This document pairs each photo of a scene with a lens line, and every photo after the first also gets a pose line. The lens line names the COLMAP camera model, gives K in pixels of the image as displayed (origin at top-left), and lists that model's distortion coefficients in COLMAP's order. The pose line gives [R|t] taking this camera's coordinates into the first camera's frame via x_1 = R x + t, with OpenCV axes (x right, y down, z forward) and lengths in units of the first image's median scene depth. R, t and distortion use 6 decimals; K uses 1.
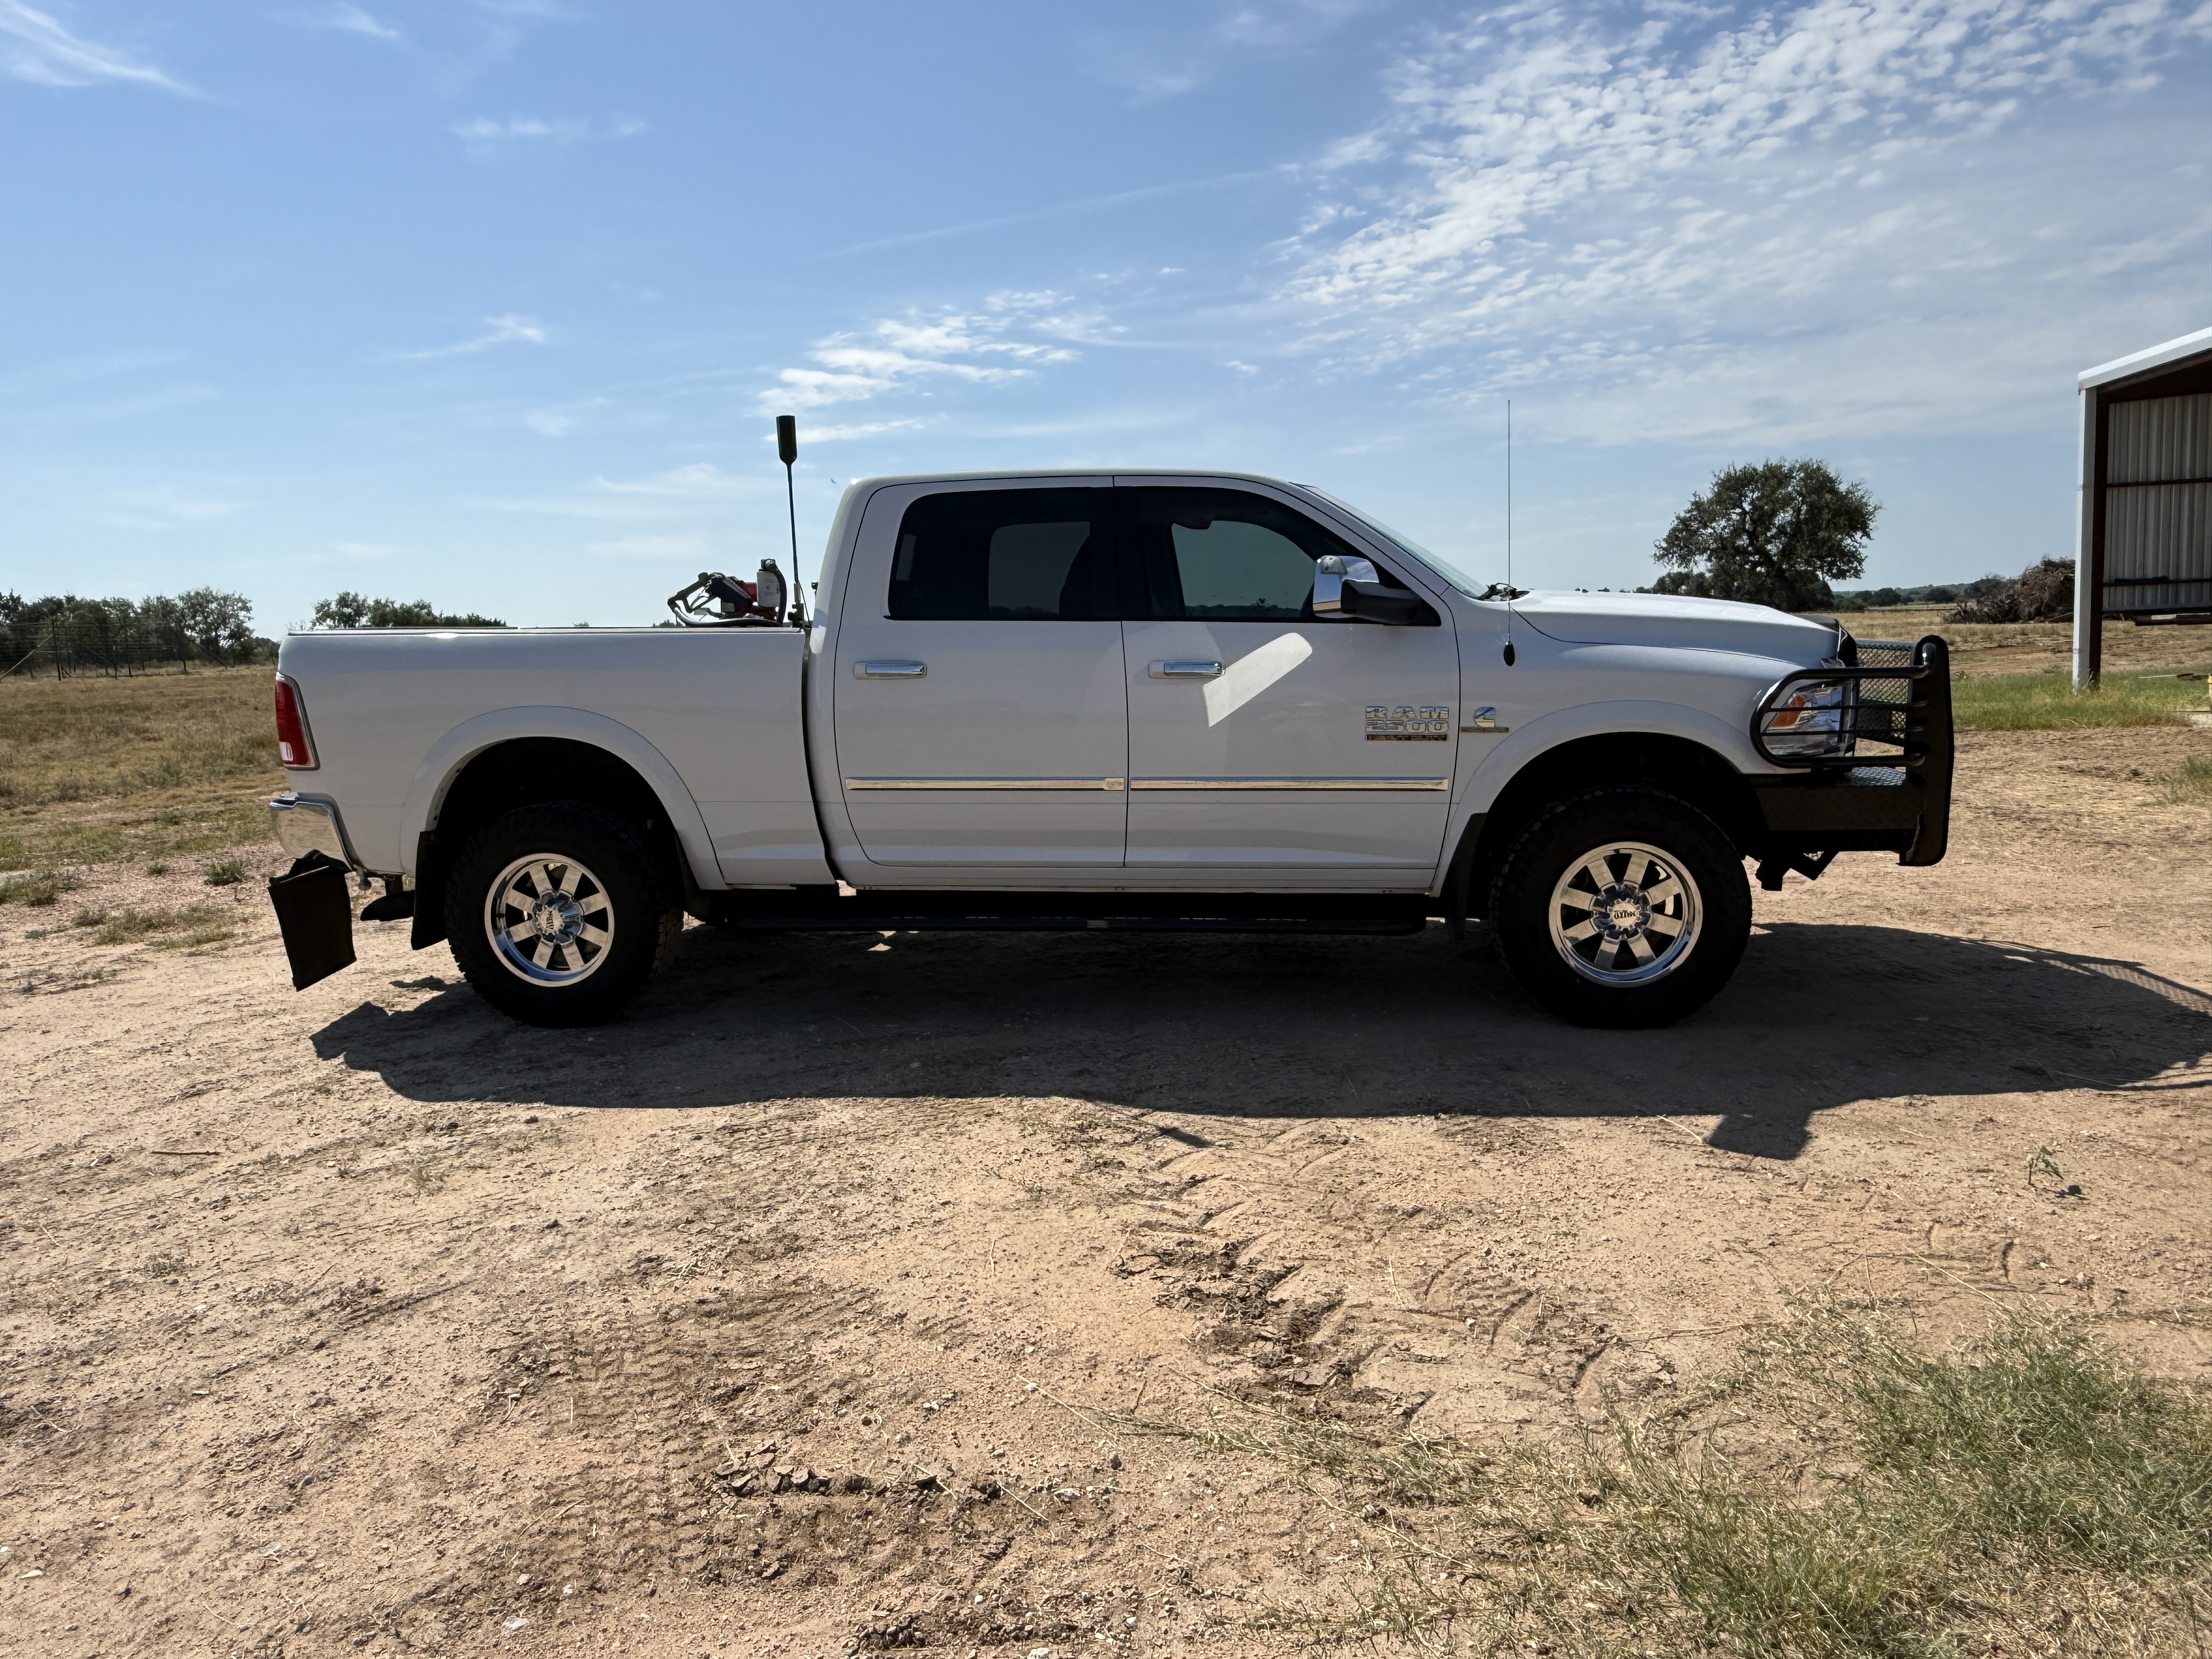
lens RADIAL K [[1481.6, 0, 1100.1], [0, 1481.6, 835.2], [0, 0, 1]] dist [0.009471, -0.004808]
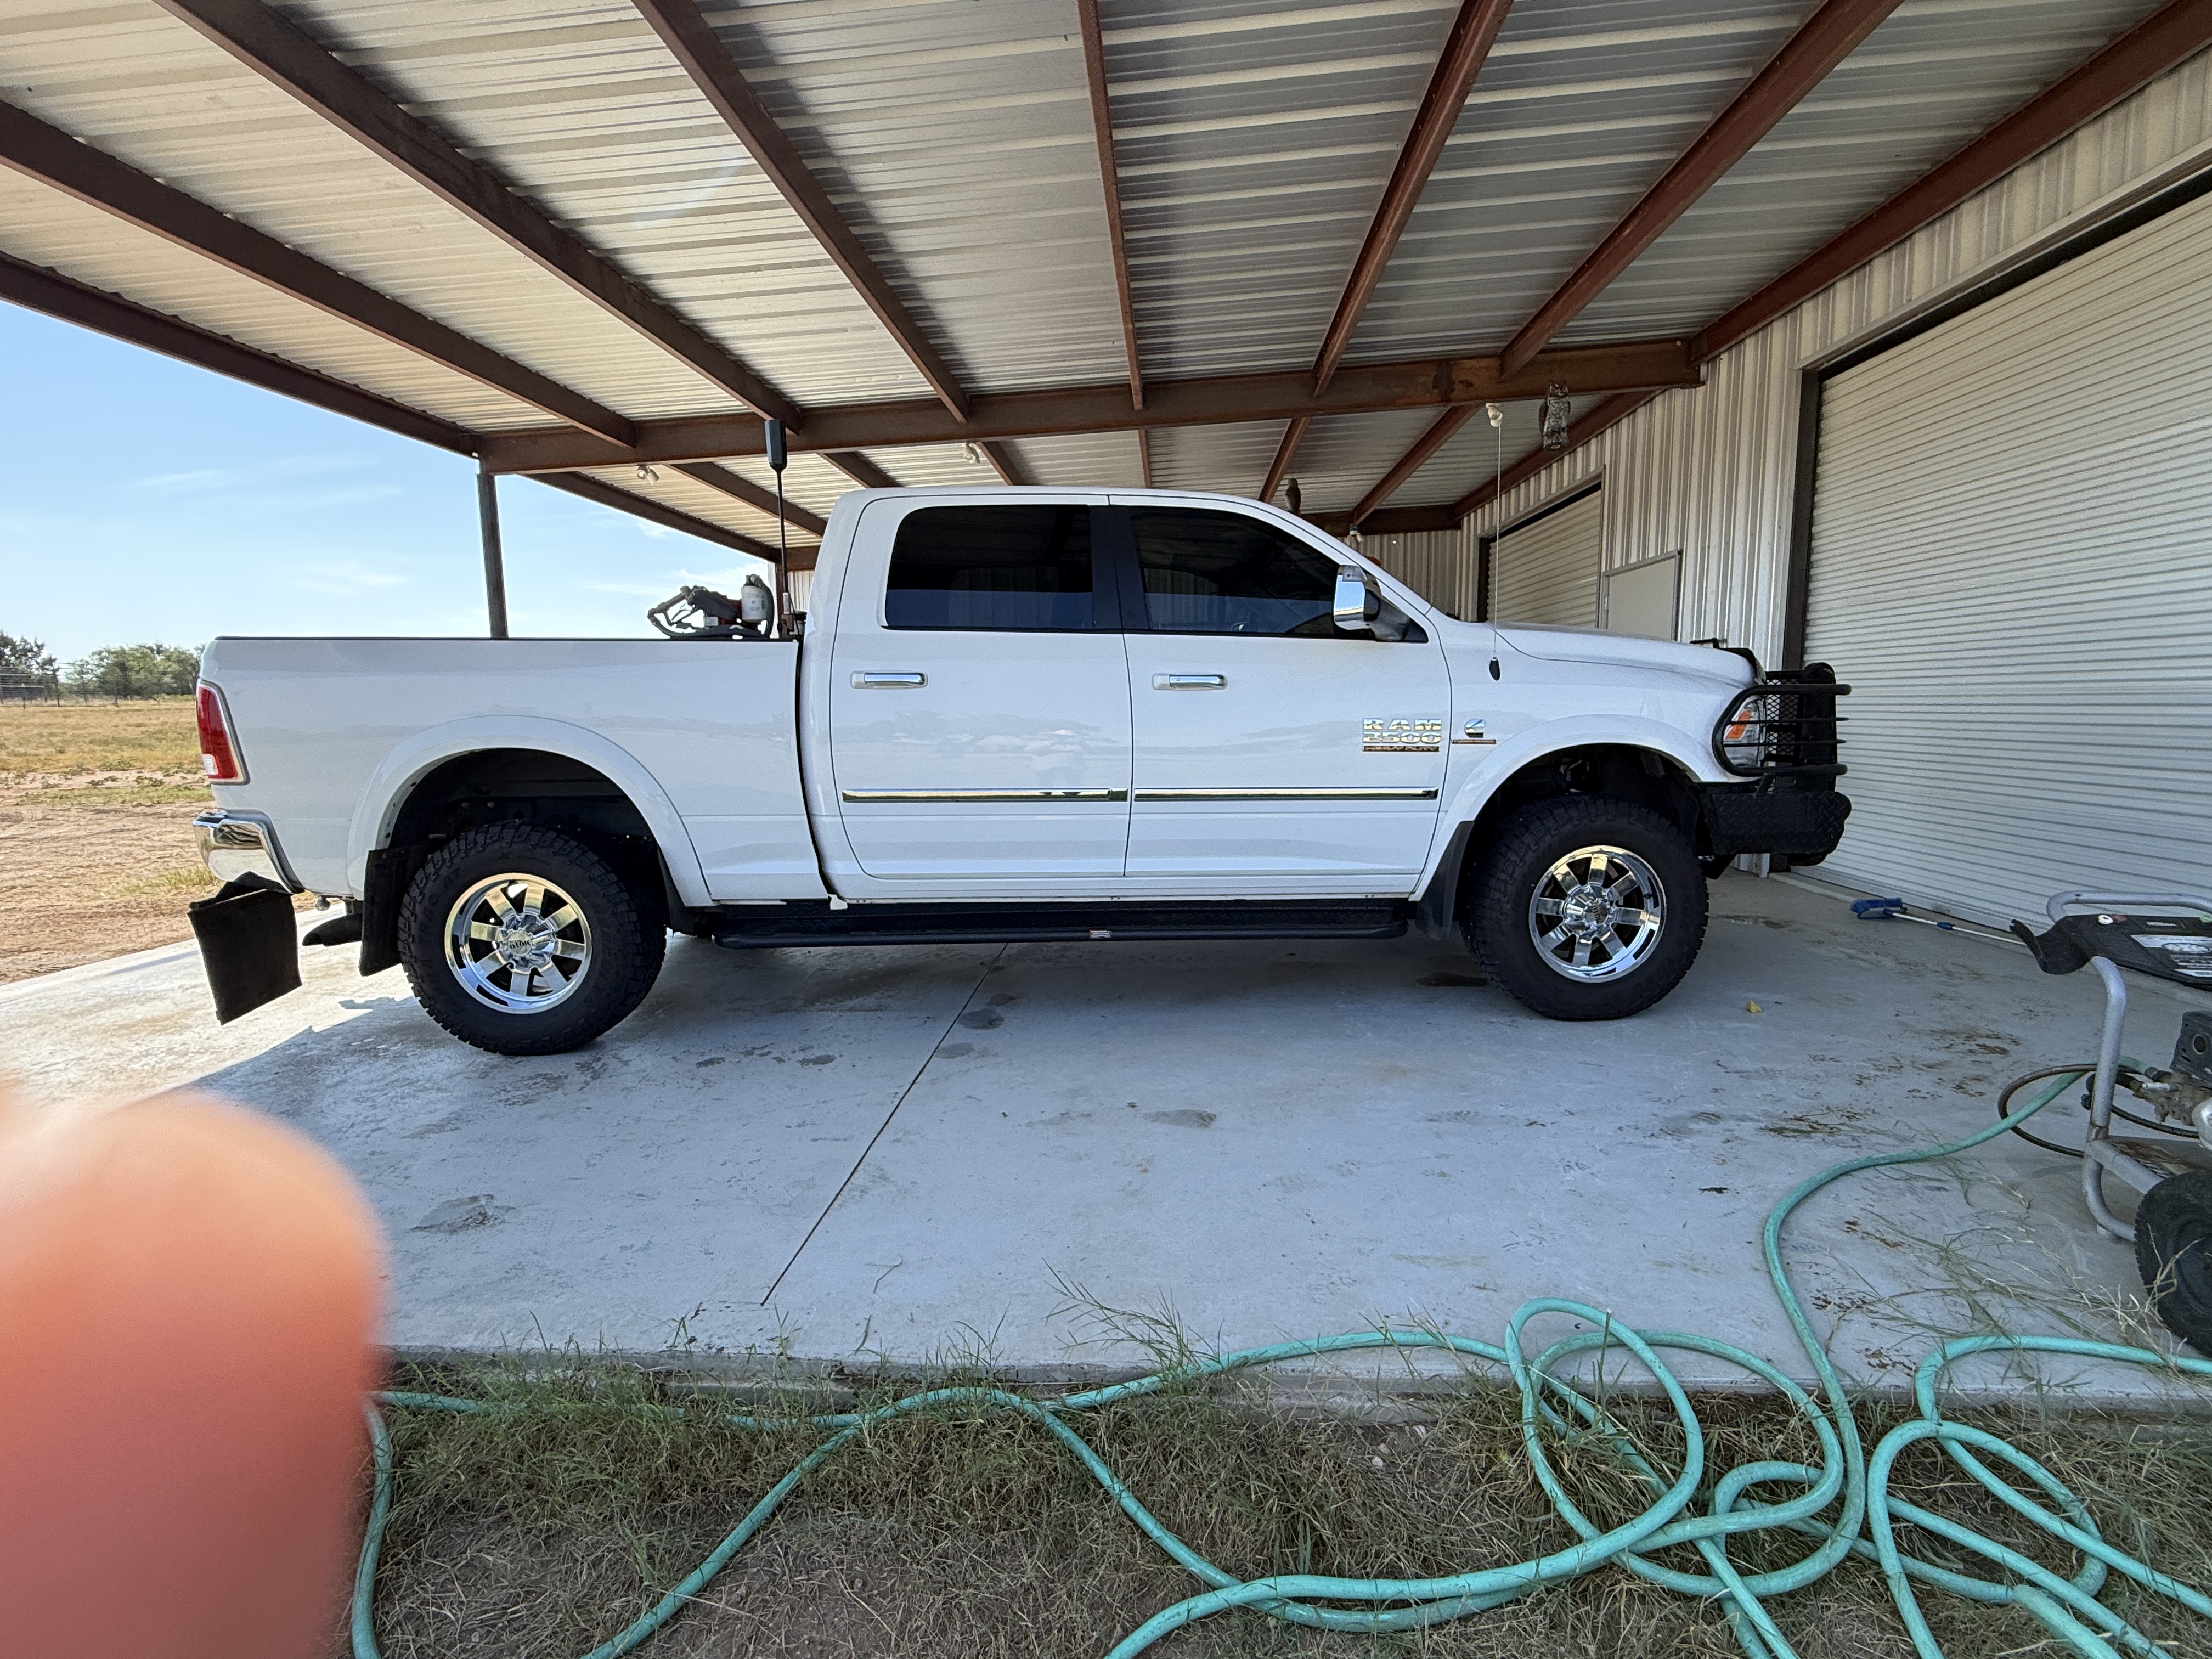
lens RADIAL K [[1042.0, 0, 1101.7], [0, 1042.0, 825.3], [0, 0, 1]] dist [0.005359, 0.000261]
pose [[0.989112, -0.007925, 0.146951, -0.097752], [0.011206, 0.999706, -0.021517, 0.000958], [-0.146737, 0.022929, 0.988910, 0.278308]]
